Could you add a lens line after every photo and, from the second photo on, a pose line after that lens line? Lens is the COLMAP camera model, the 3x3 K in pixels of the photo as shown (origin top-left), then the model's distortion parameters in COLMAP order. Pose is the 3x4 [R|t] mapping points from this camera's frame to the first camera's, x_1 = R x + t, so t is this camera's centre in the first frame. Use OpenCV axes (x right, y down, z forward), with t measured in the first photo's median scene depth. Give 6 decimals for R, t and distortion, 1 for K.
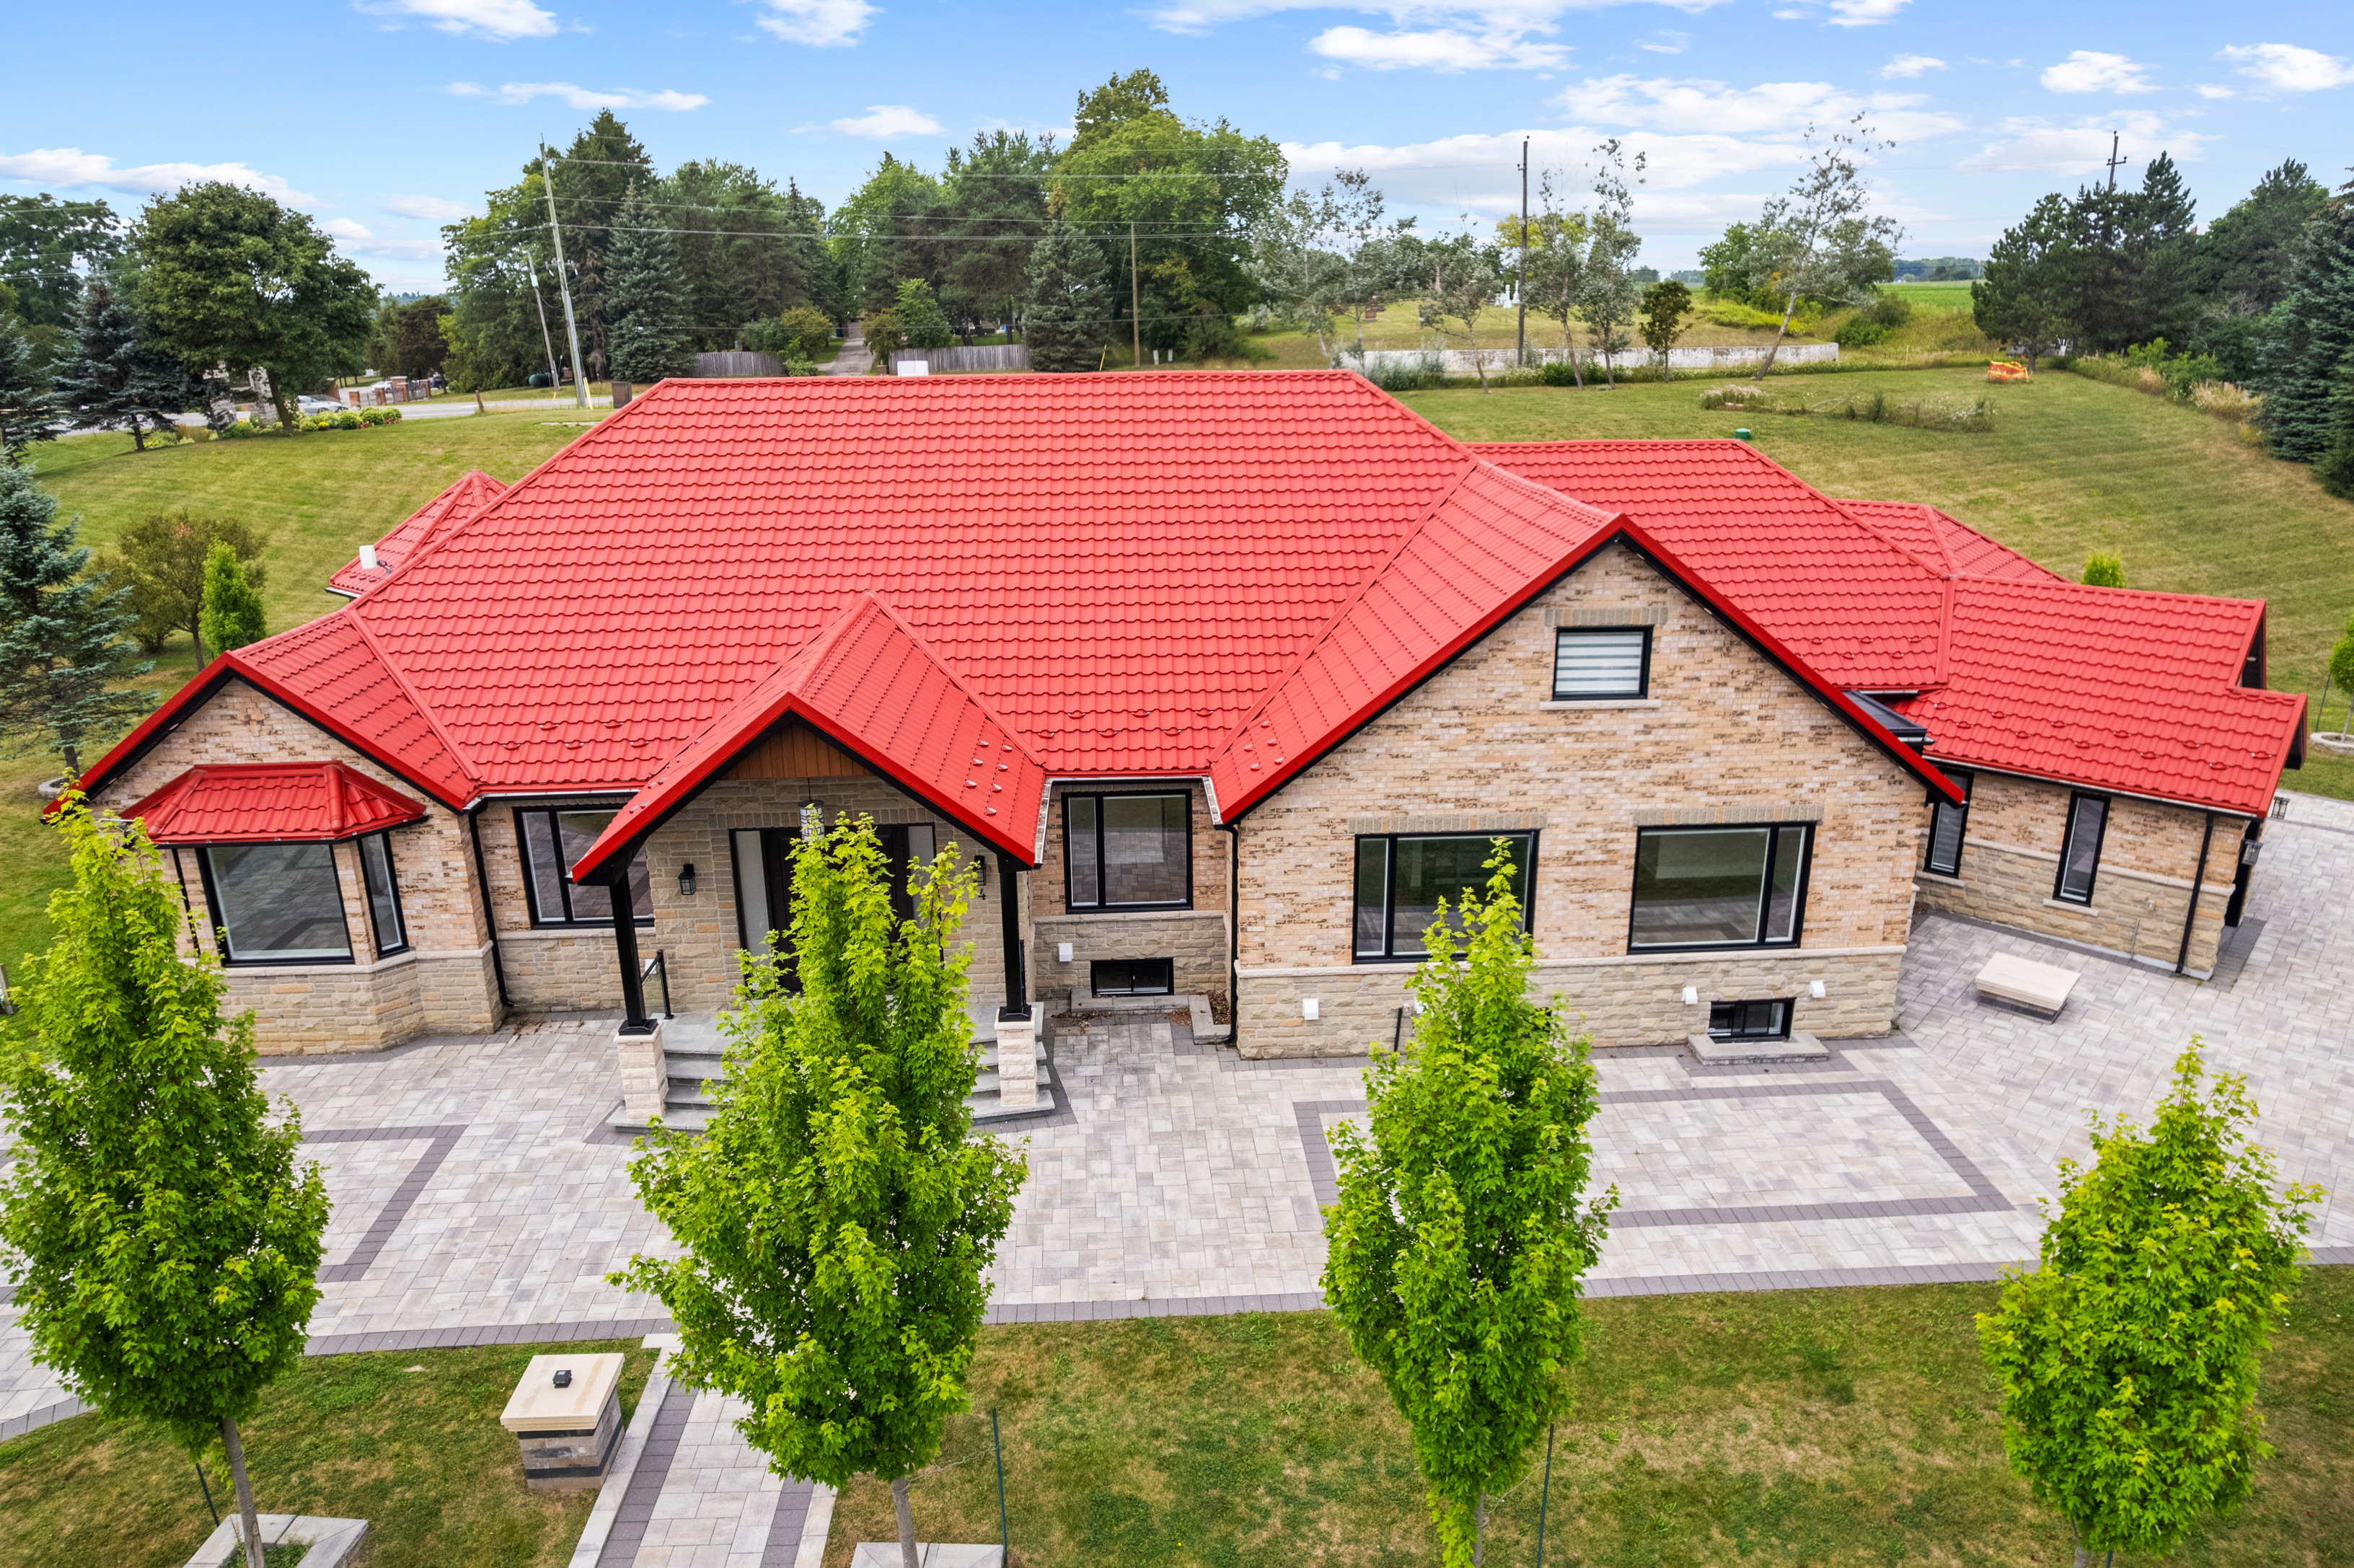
lens RADIAL K [[1524.3, 0, 1181.8], [0, 1524.3, 782.5], [0, 0, 1]] dist [-0.066640, 0.053817]
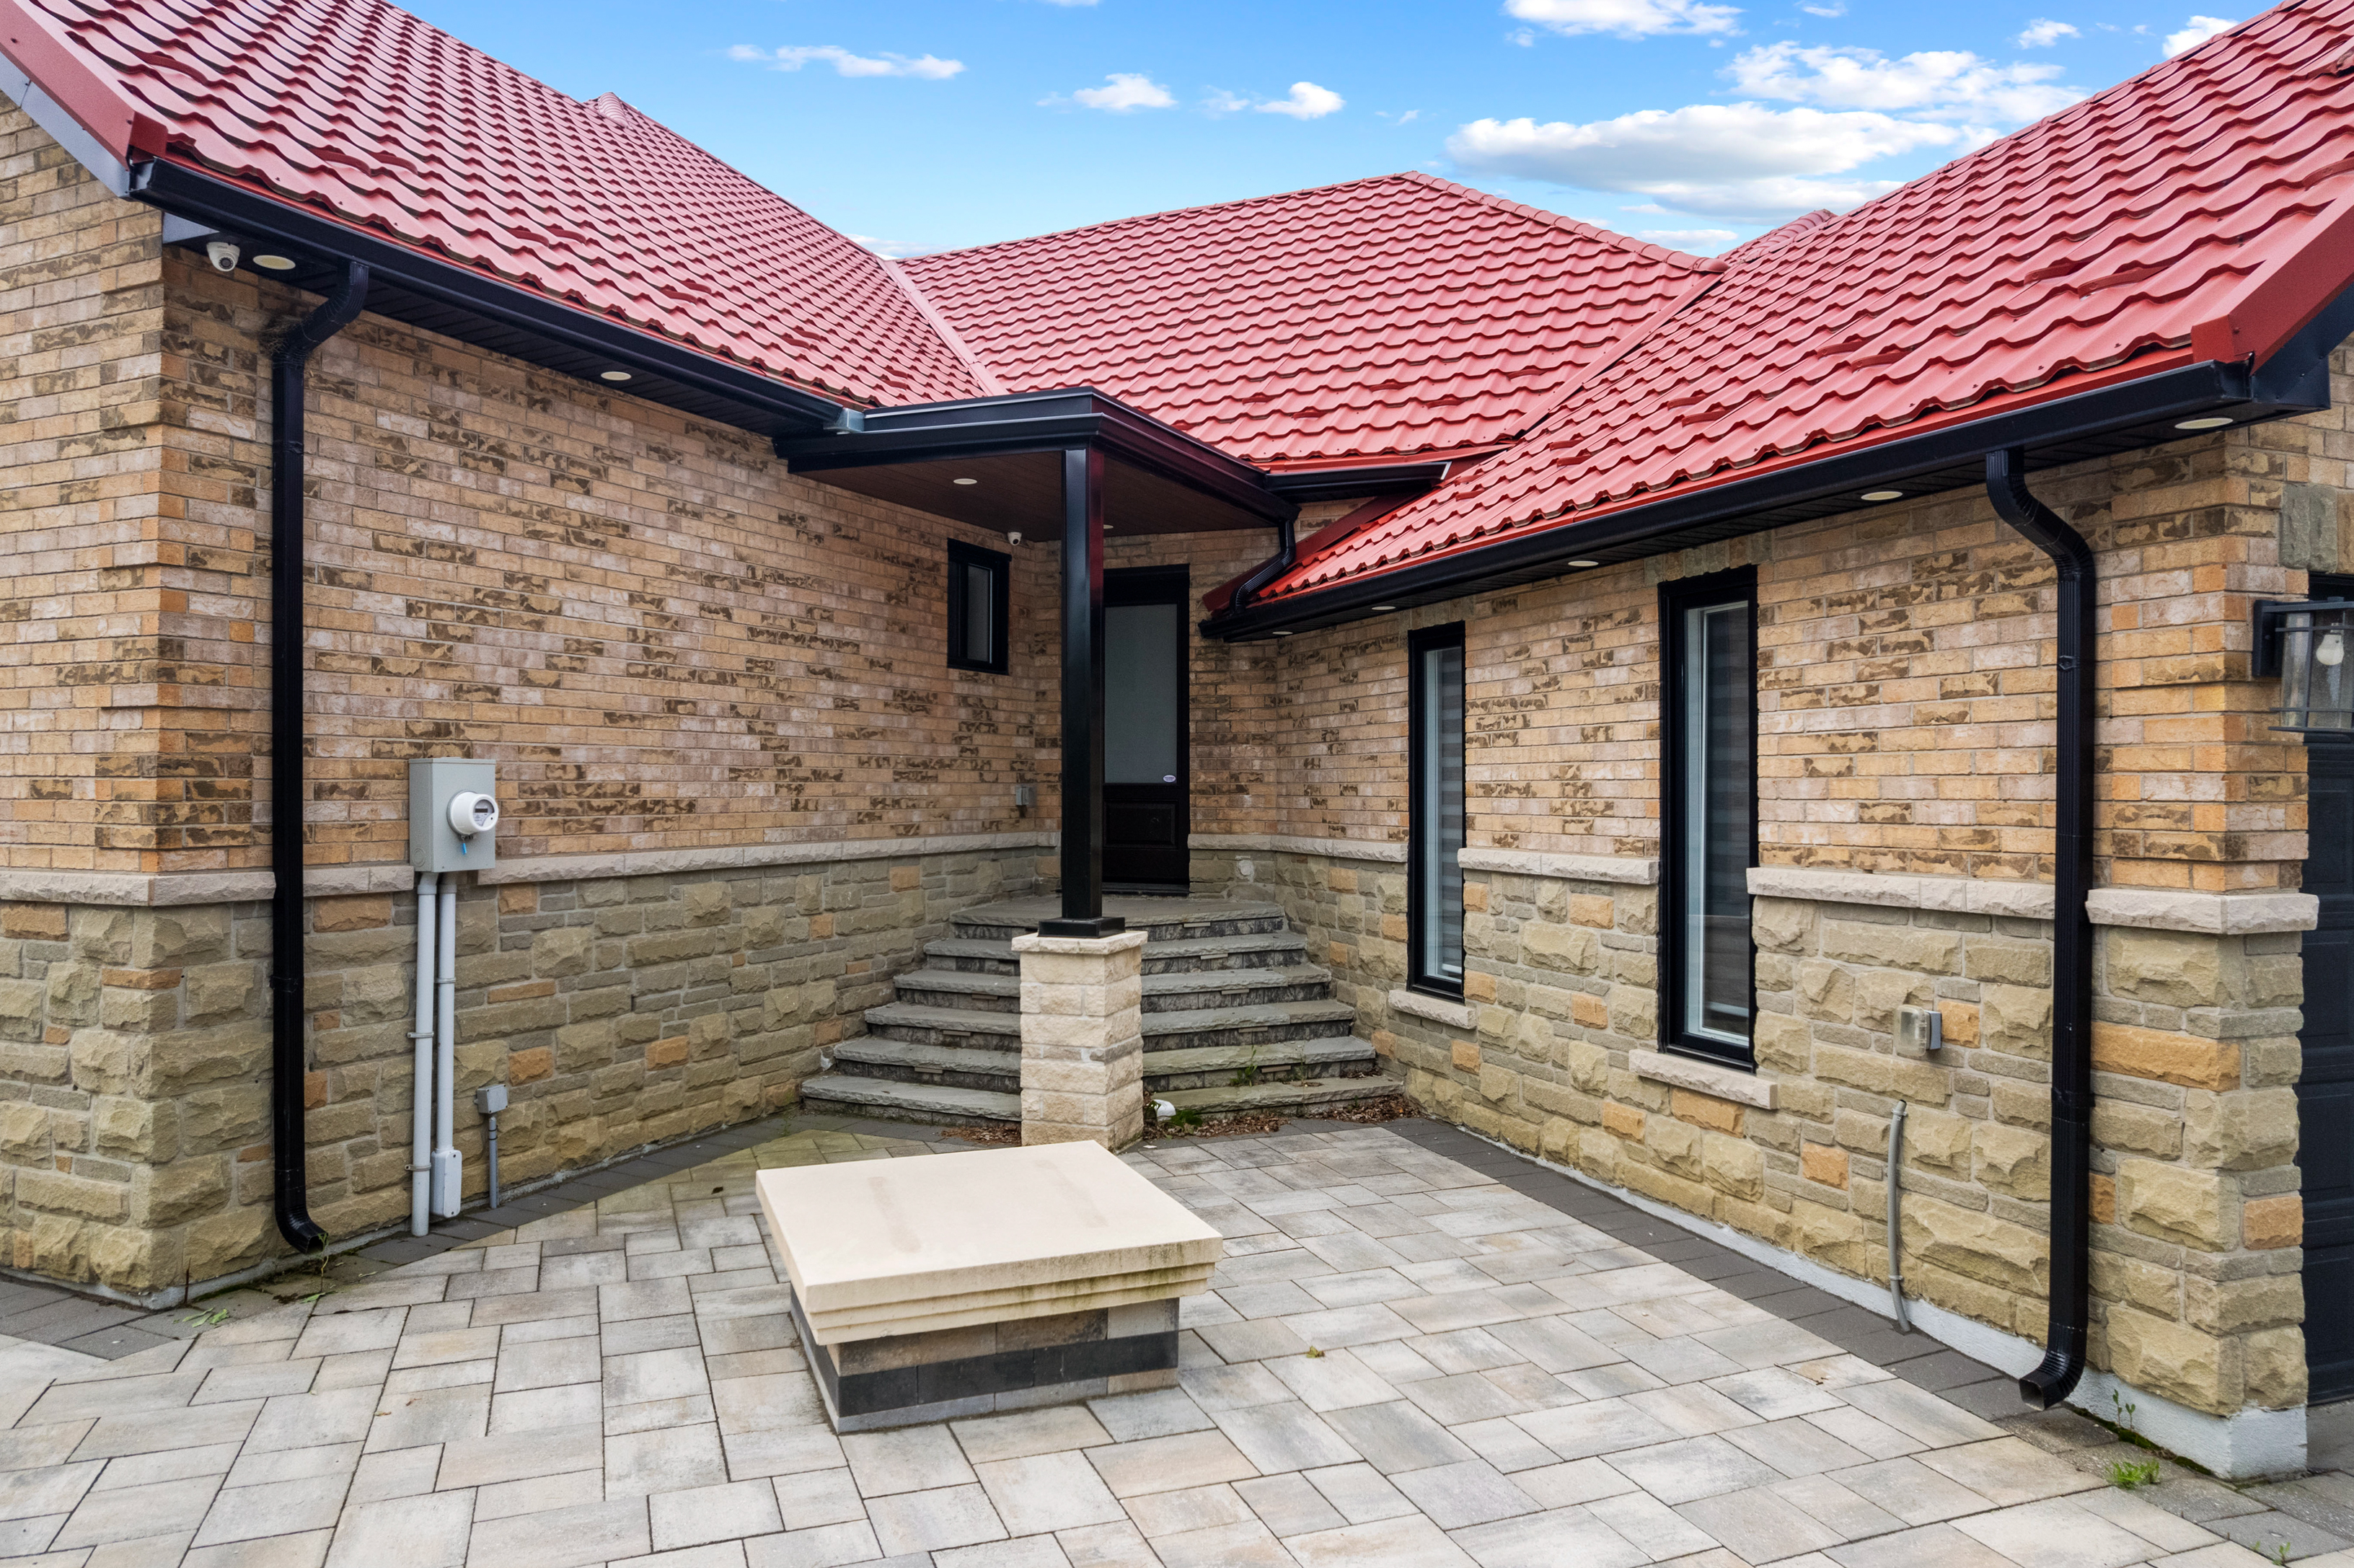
lens RADIAL K [[1544.3, 0, 1183.5], [0, 1544.3, 766.3], [0, 0, 1]] dist [-0.072704, 0.062322]
pose [[0.890627, 0.005894, -0.454697, 0.709164], [-0.147319, 0.949729, -0.276247, 0.130029], [0.430211, 0.313018, 0.846722, 0.838170]]
